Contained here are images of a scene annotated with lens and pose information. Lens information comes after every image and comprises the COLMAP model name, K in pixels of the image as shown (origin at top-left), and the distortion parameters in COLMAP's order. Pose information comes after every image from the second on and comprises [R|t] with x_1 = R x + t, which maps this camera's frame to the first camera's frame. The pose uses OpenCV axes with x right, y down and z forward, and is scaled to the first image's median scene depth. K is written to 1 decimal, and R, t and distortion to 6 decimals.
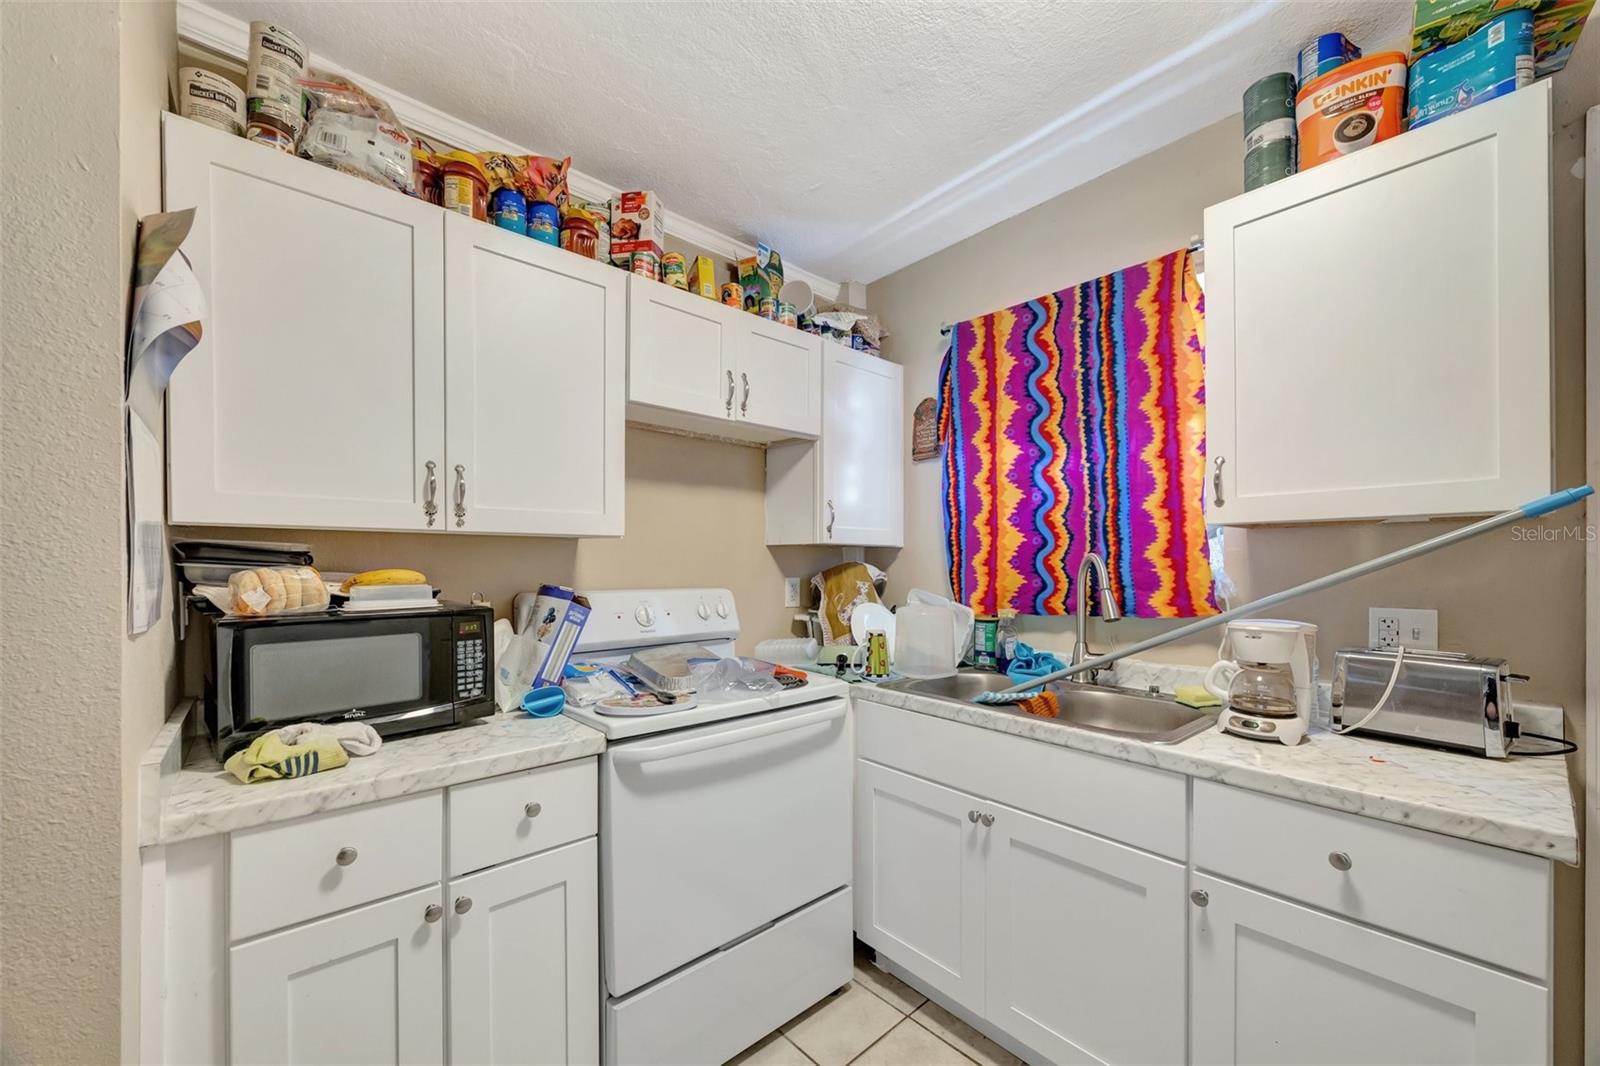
lens RADIAL K [[610.2, 0, 814.1], [0, 610.2, 563.9], [0, 0, 1]] dist [-0.001777, -0.000058]
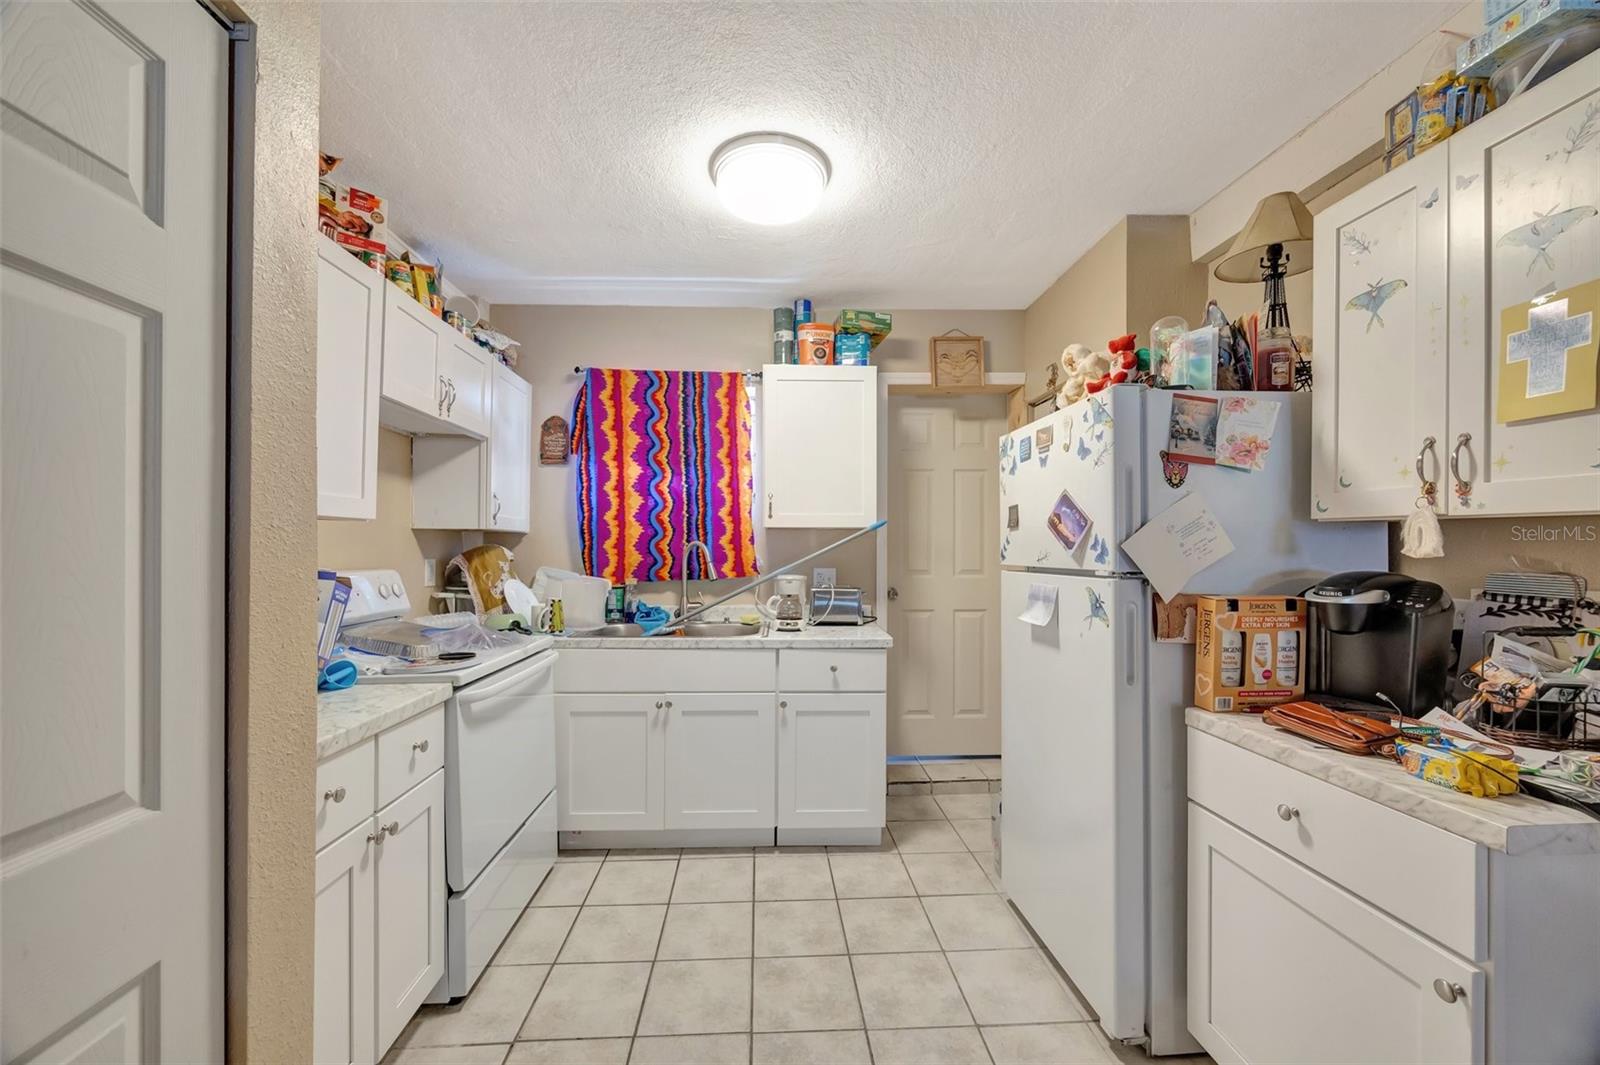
lens RADIAL K [[610.2, 0, 793.9], [0, 610.2, 544.8], [0, 0, 1]] dist [-0.001777, -0.000058]
pose [[0.628037, 0.007612, 0.778146, -0.629138], [-0.003923, 0.999970, -0.006616, 0.002739], [-0.778174, 0.001102, 0.628048, -0.230368]]
